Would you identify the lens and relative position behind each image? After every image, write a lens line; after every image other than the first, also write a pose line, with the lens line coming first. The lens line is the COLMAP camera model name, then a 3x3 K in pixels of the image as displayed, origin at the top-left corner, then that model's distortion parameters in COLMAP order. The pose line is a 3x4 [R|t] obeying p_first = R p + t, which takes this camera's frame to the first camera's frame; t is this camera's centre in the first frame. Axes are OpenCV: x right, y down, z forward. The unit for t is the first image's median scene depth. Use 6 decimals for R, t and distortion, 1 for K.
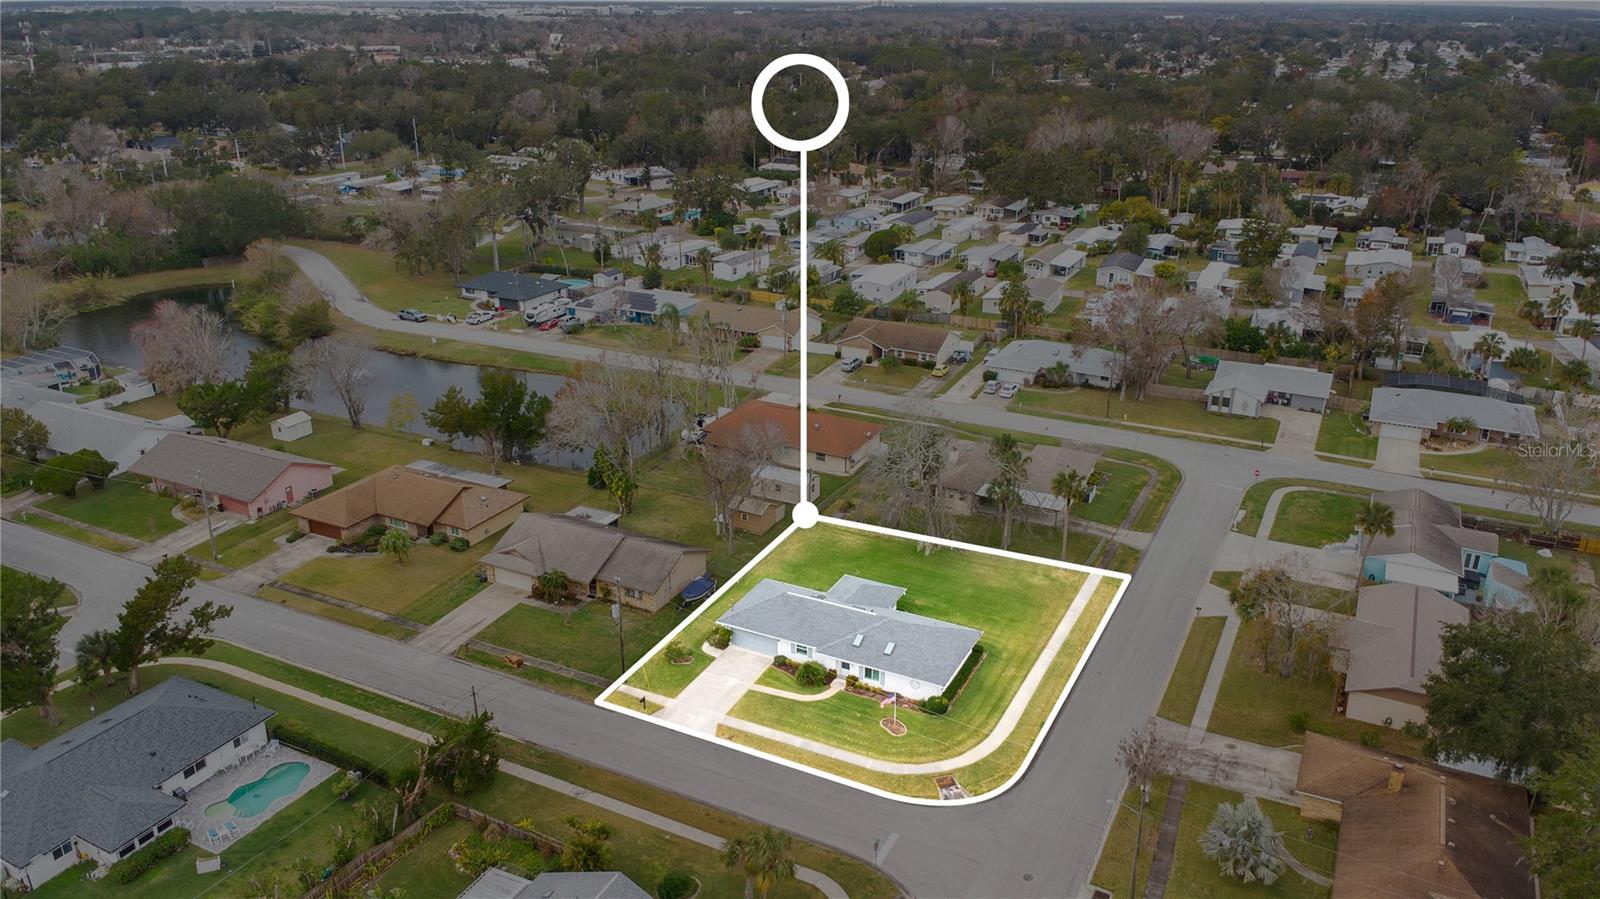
lens RADIAL K [[1160.6, 0, 796.6], [0, 1160.6, 454.3], [0, 0, 1]] dist [0.006472, 0.001442]
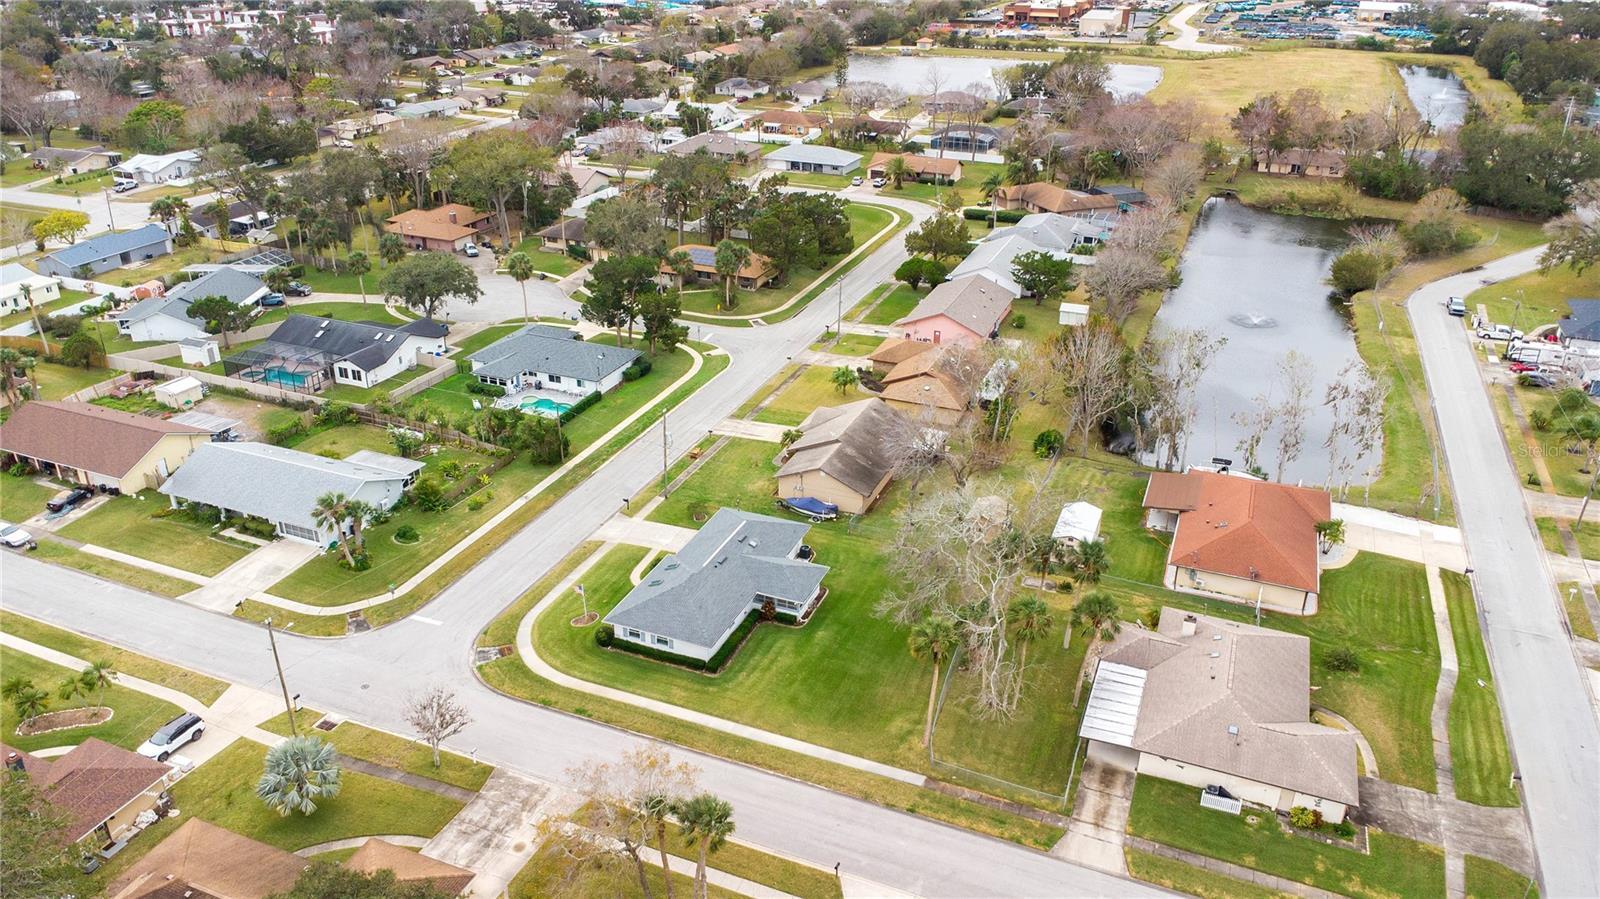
lens RADIAL K [[1160.6, 0, 796.6], [0, 1160.6, 454.3], [0, 0, 1]] dist [0.006472, 0.001442]
pose [[0.081685, 0.427443, -0.900344, 0.573318], [-0.375193, 0.850097, 0.369548, -0.209191], [0.923341, 0.307616, 0.229814, 0.508089]]
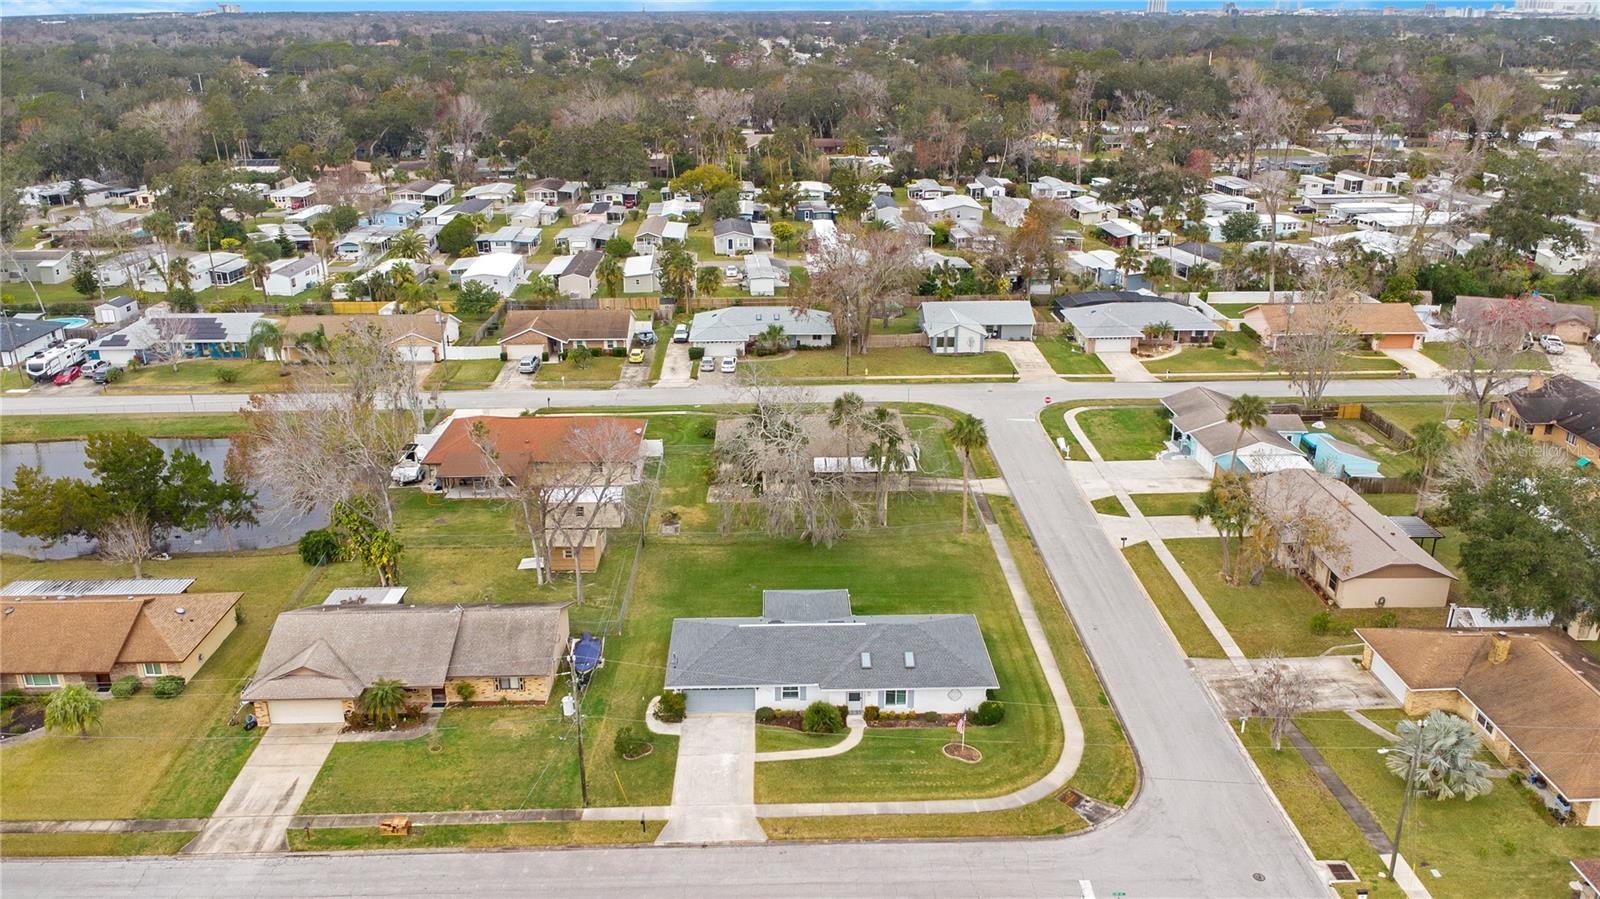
lens RADIAL K [[1196.4, 0, 800.0], [0, 1196.4, 449.5], [0, 0, 1]] dist [0.007420, 0.000401]
pose [[0.878539, -0.172576, 0.445407, -0.192912], [0.181722, 0.983093, 0.022472, -0.002585], [-0.441755, 0.061198, 0.895046, 0.179341]]
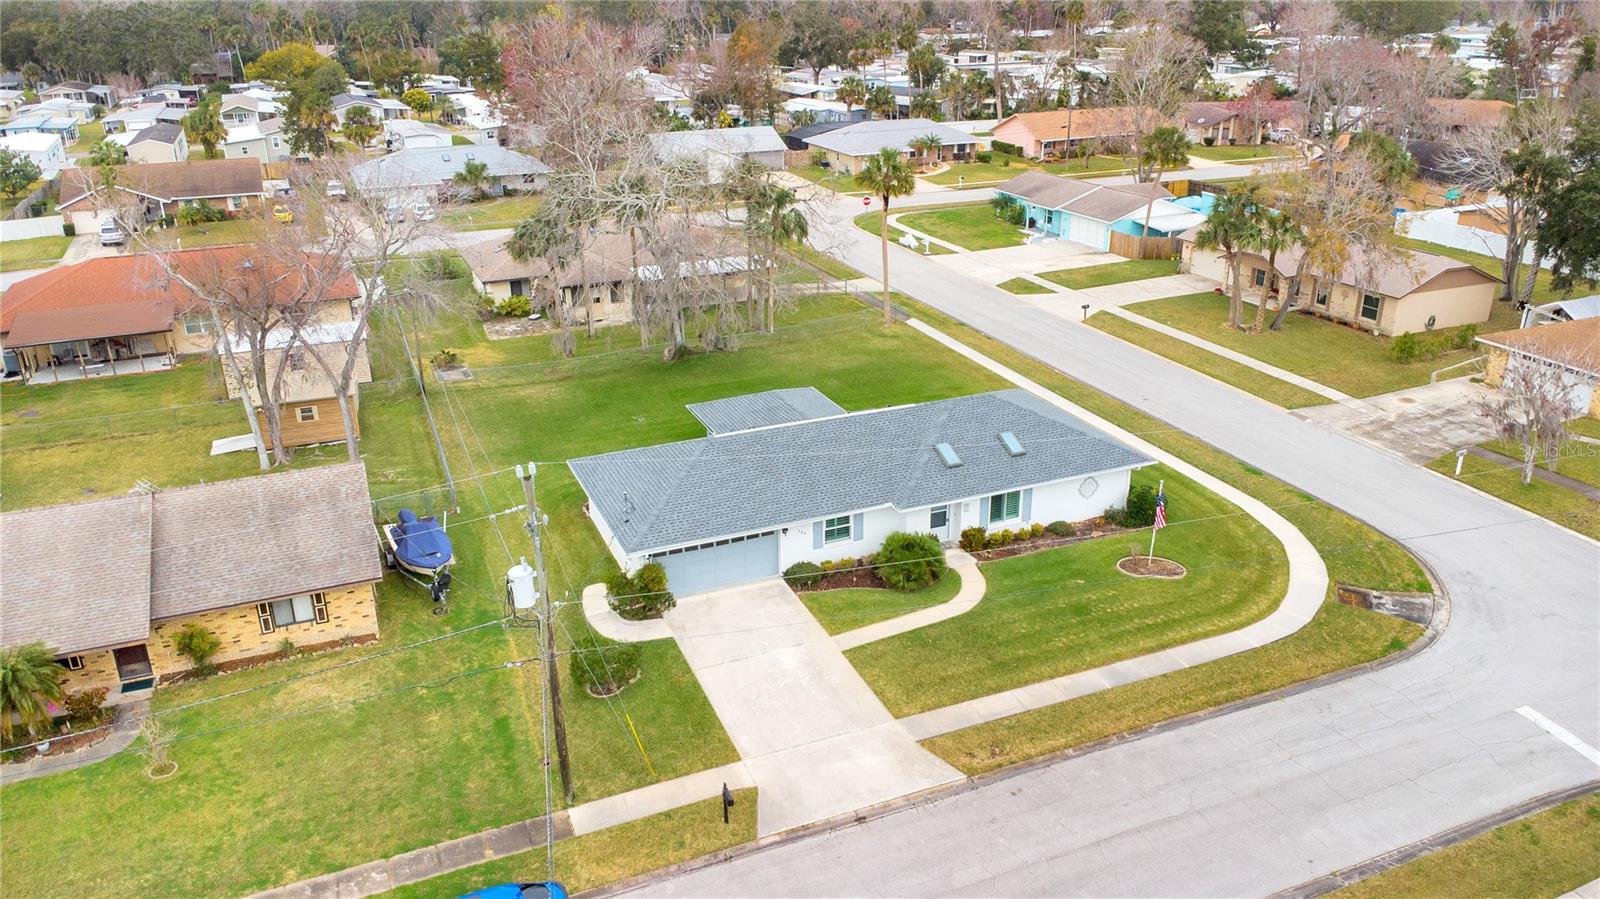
lens RADIAL K [[1160.6, 0, 796.6], [0, 1160.6, 454.3], [0, 0, 1]] dist [0.006472, 0.001442]
pose [[0.646092, -0.298973, 0.702268, -0.184349], [0.295073, 0.946392, 0.131433, 0.050557], [-0.703916, 0.122303, 0.699675, 0.440222]]
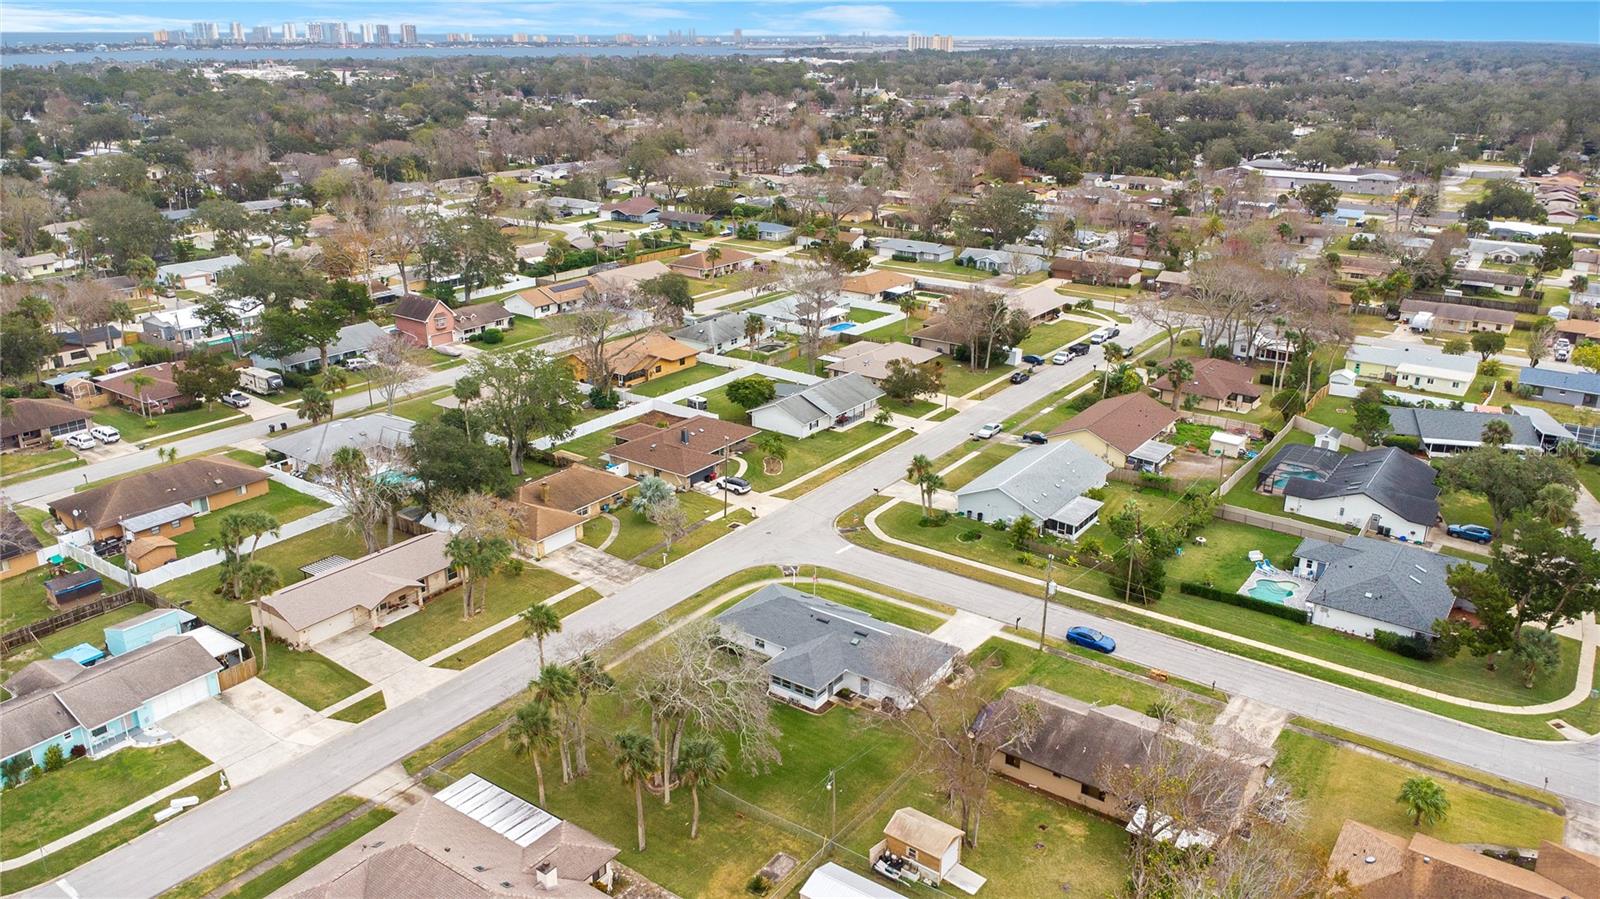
lens RADIAL K [[1160.6, 0, 796.6], [0, 1160.6, 454.3], [0, 0, 1]] dist [0.006472, 0.001442]
pose [[-0.988594, -0.060722, 0.137822, -0.035891], [0.046358, 0.747996, 0.662082, -0.419246], [-0.143293, 0.660919, -0.736650, 1.053318]]
